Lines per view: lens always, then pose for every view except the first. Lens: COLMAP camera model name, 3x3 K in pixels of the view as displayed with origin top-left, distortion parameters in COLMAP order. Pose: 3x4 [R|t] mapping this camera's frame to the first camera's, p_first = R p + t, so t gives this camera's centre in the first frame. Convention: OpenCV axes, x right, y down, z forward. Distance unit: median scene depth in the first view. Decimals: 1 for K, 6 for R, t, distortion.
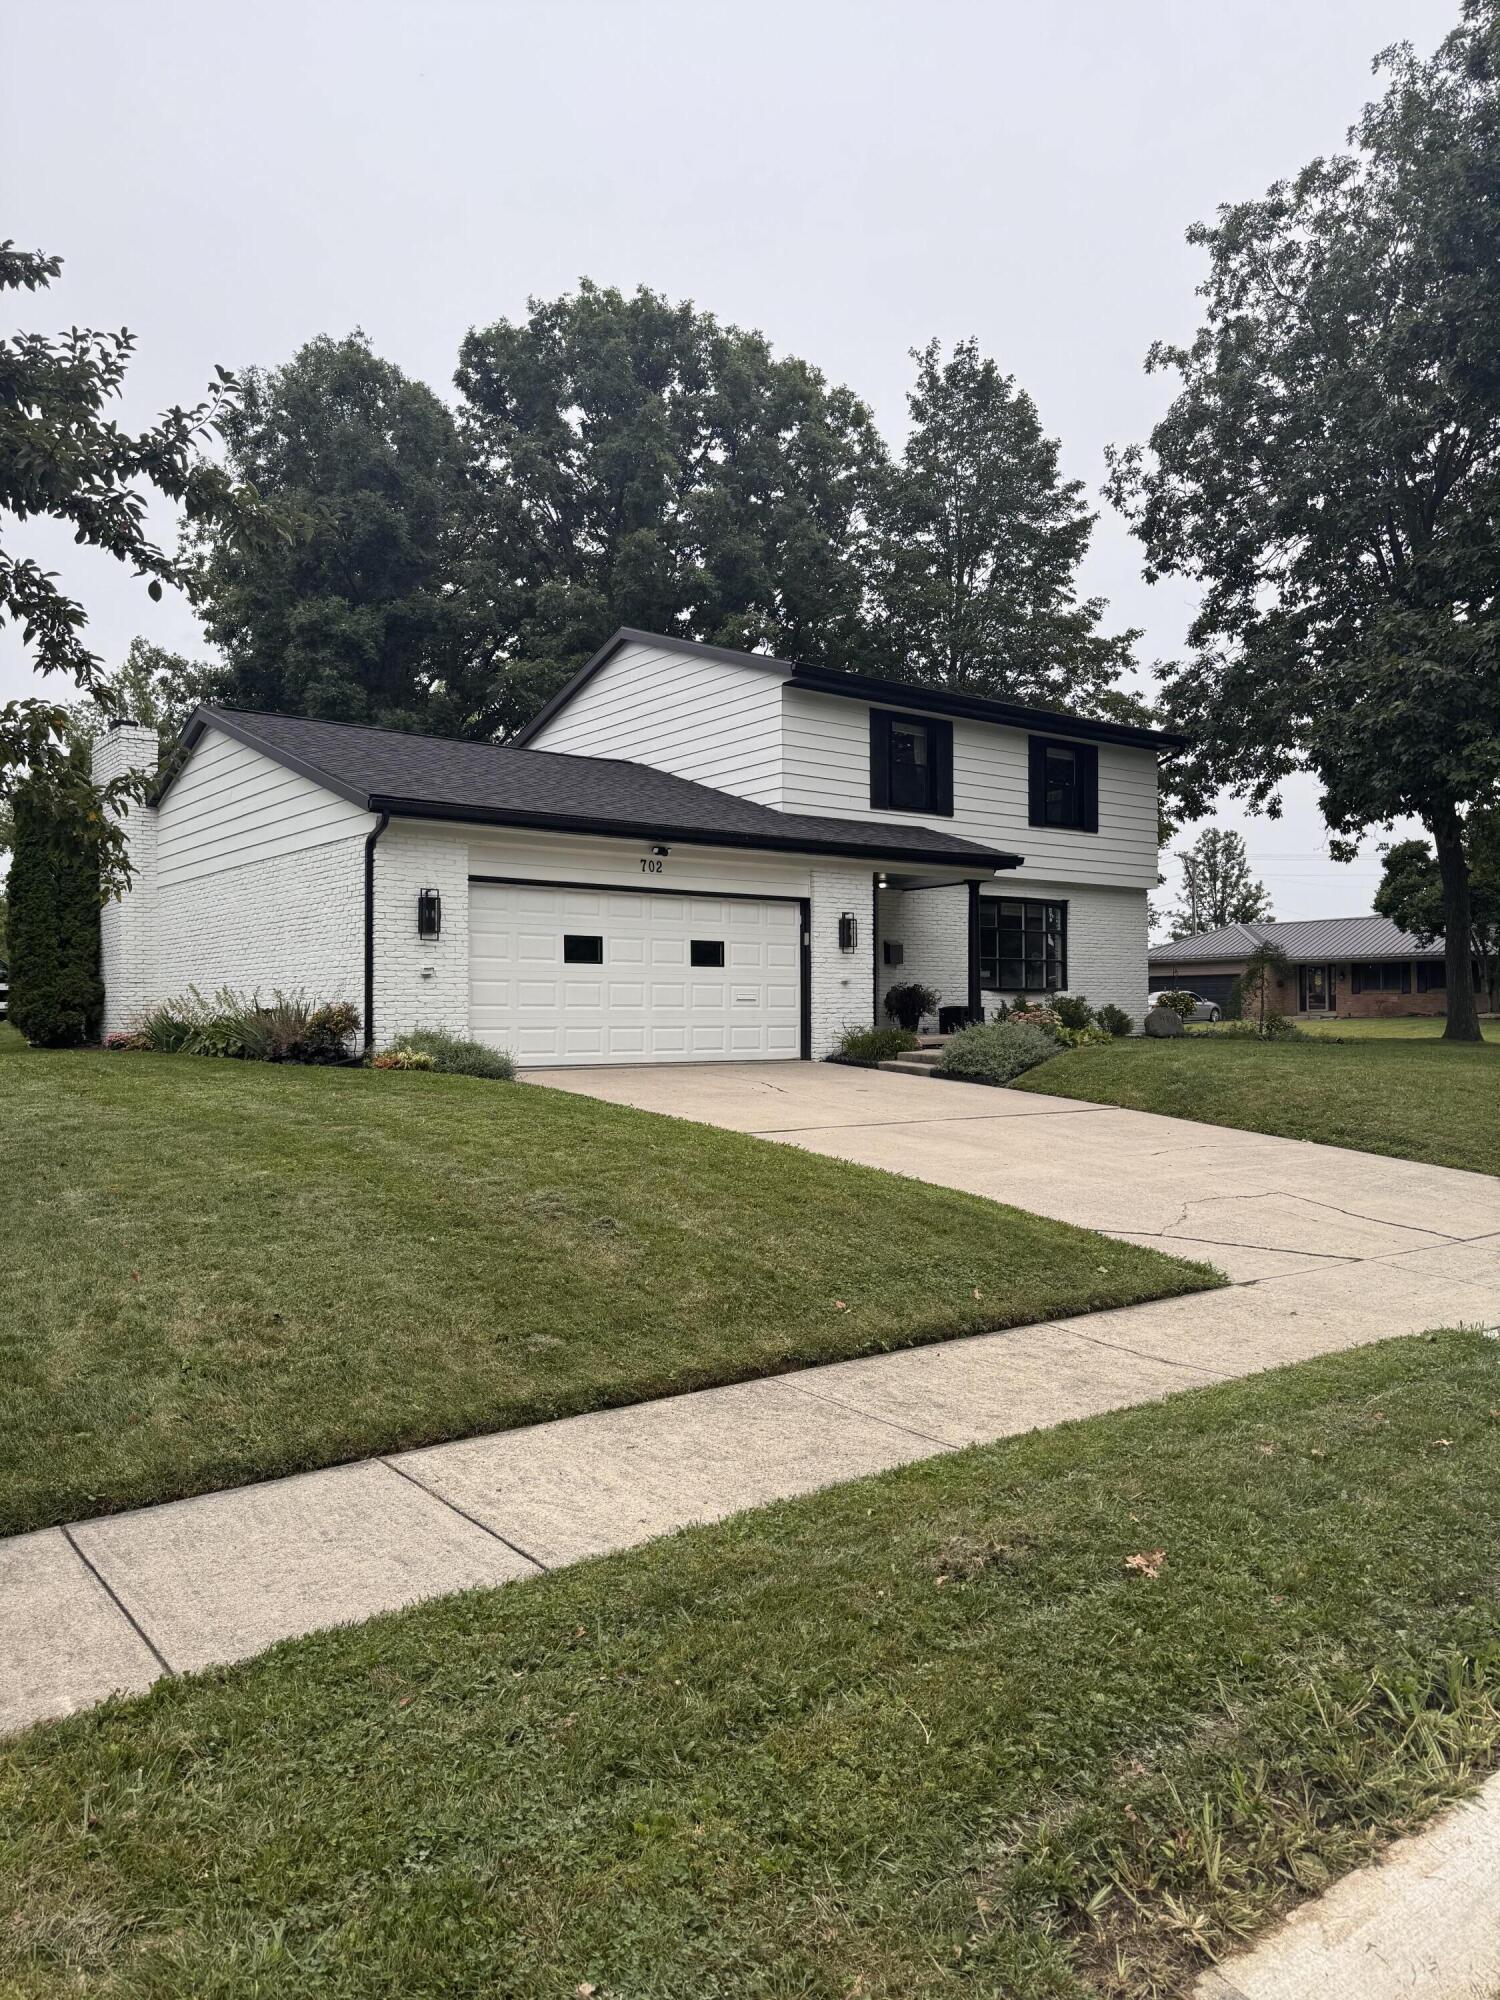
lens RADIAL K [[1391.4, 0, 750.0], [0, 1391.4, 1000.0], [0, 0, 1]] dist [0.085768, -0.104217]
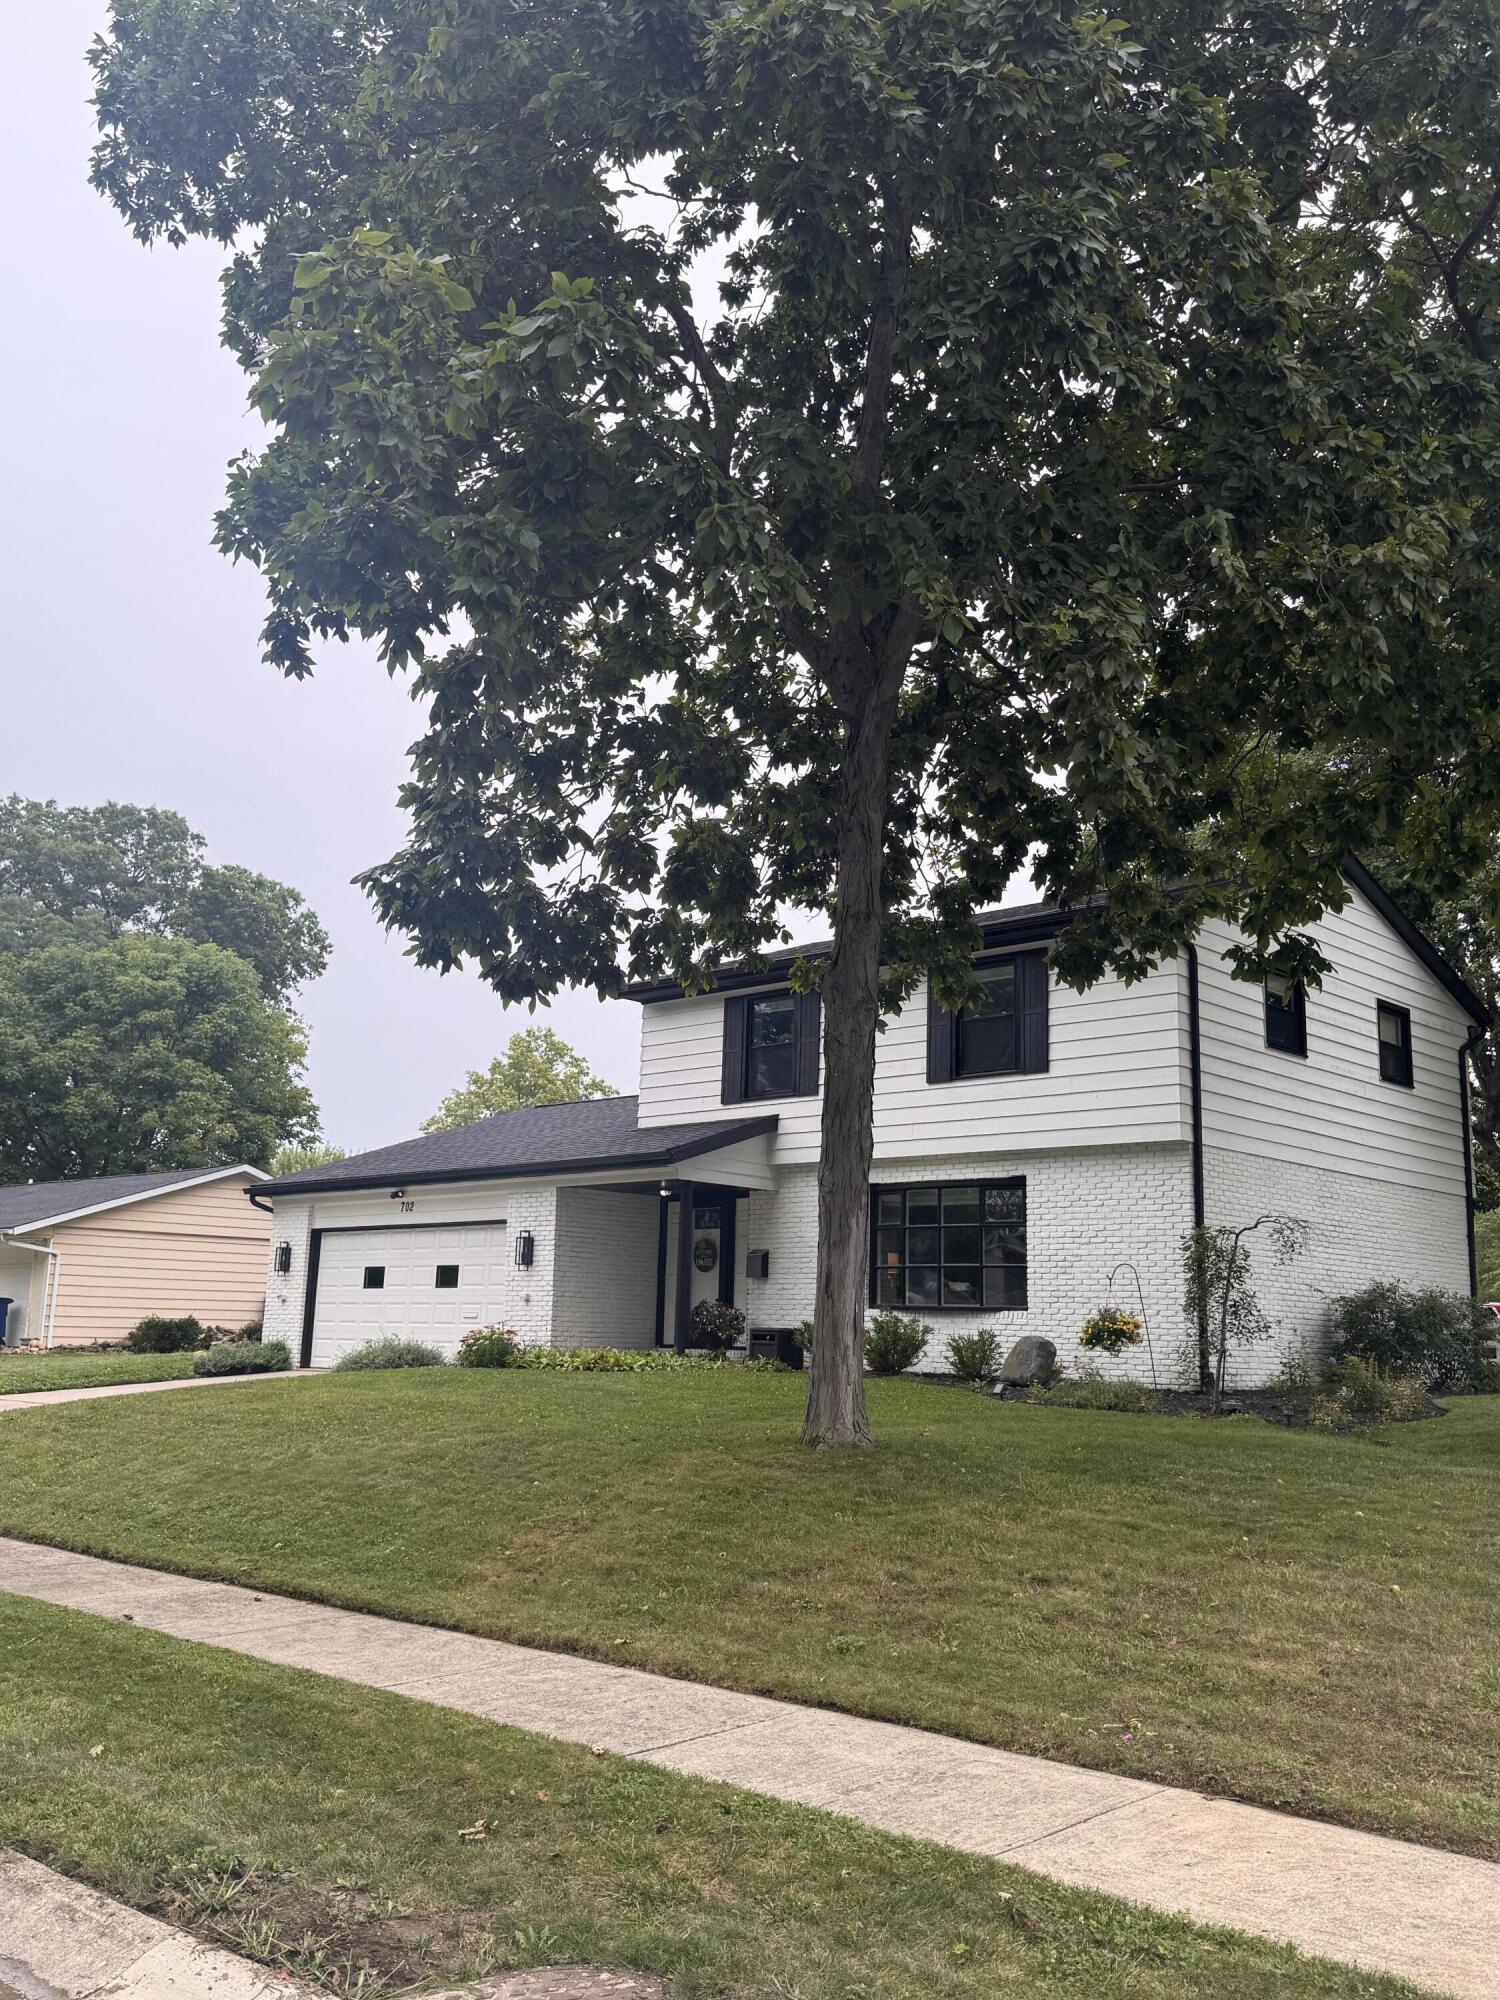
lens RADIAL K [[1710.1, 0, 750.0], [0, 1710.1, 1000.0], [0, 0, 1]] dist [0.006860, 0.003290]
pose [[0.157847, -0.193634, -0.968293, 1.166715], [-0.021881, 0.979659, -0.199474, 0.015594], [0.987221, 0.052674, 0.150399, 0.842804]]
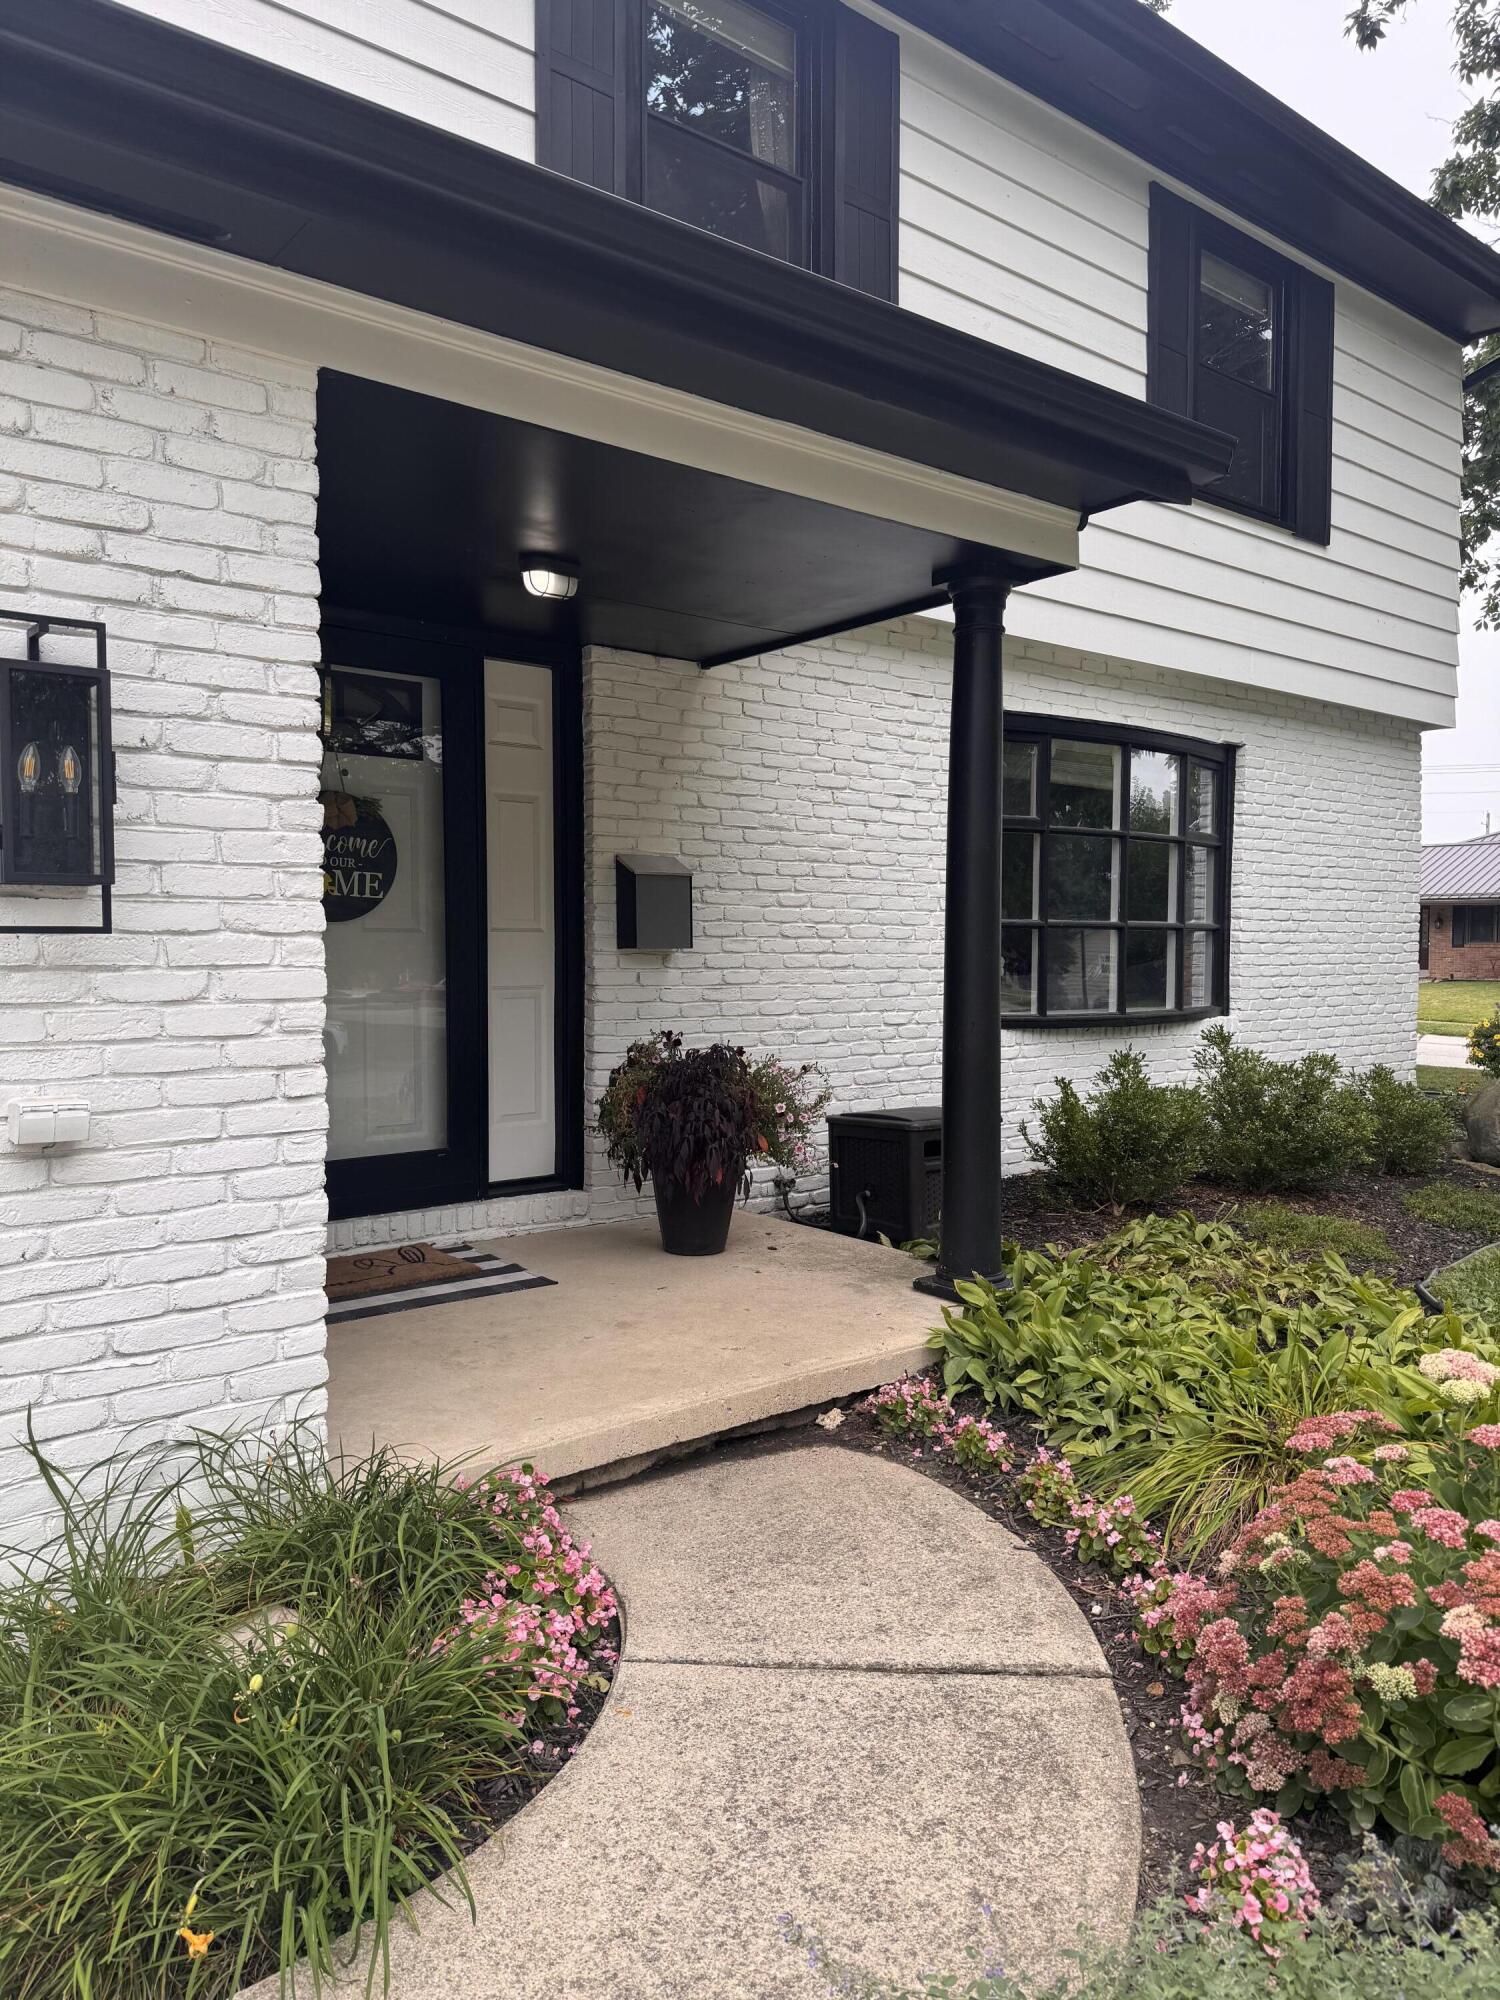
lens RADIAL K [[1391.4, 0, 750.0], [0, 1391.4, 1000.0], [0, 0, 1]] dist [0.085768, -0.104217]
pose [[0.999666, 0.007638, 0.024700, 0.117187], [-0.008877, 0.998687, 0.050453, -0.030265], [-0.024282, -0.050655, 0.998421, 0.758628]]
